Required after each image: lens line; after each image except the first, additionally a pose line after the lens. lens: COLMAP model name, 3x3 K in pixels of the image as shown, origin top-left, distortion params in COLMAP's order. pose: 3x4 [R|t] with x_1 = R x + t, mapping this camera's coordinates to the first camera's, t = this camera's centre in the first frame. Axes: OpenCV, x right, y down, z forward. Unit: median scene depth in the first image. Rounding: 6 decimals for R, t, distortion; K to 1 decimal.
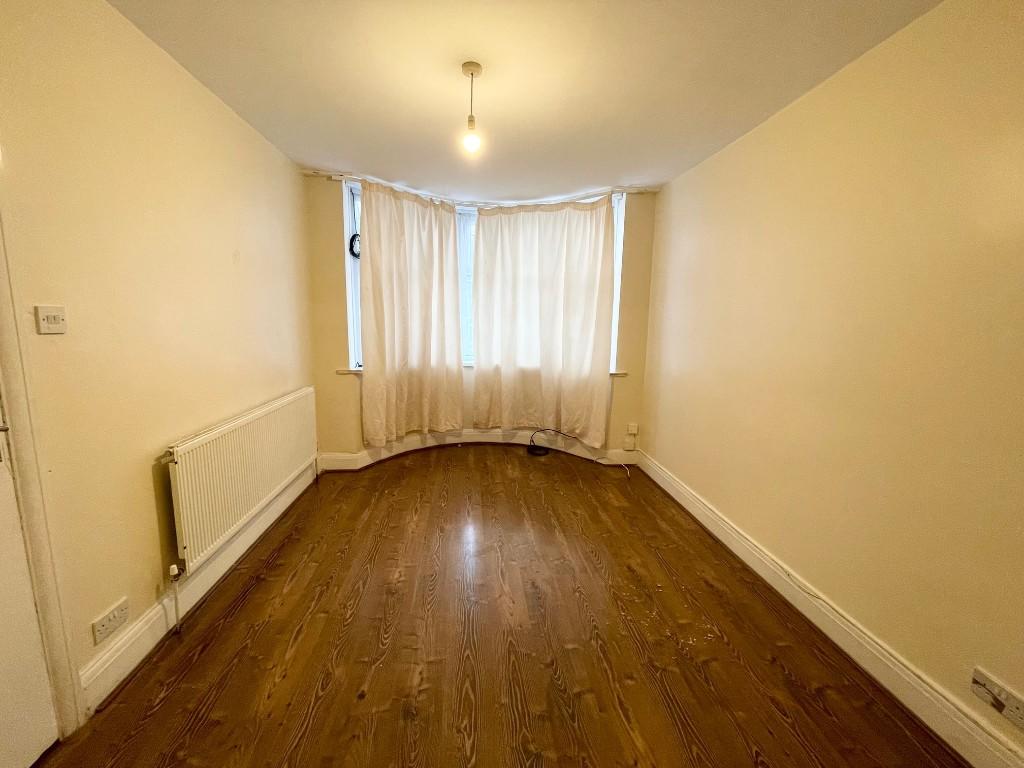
lens RADIAL K [[416.1, 0, 512.0], [0, 416.1, 380.2], [0, 0, 1]] dist [0.004677, -0.000718]
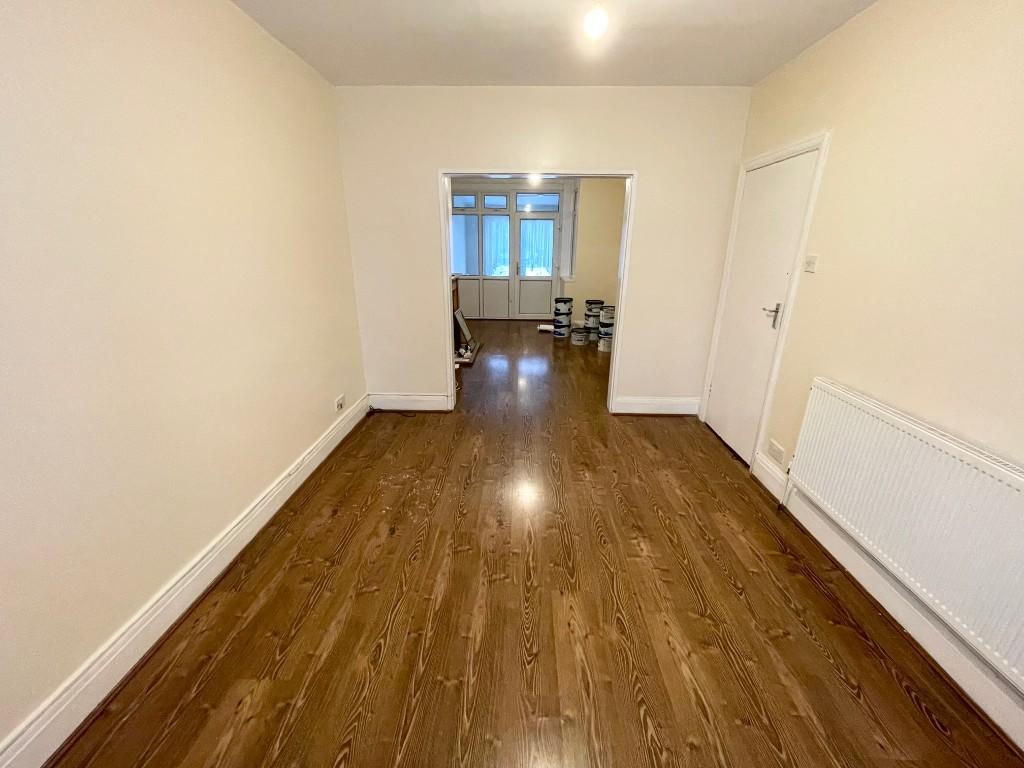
lens RADIAL K [[416.1, 0, 512.7], [0, 416.1, 386.1], [0, 0, 1]] dist [0.004677, -0.000718]
pose [[-0.991509, -0.065939, 0.112081, -0.066344], [-0.005468, 0.882284, 0.470686, -0.275332], [-0.129924, 0.466076, -0.875153, 1.634365]]
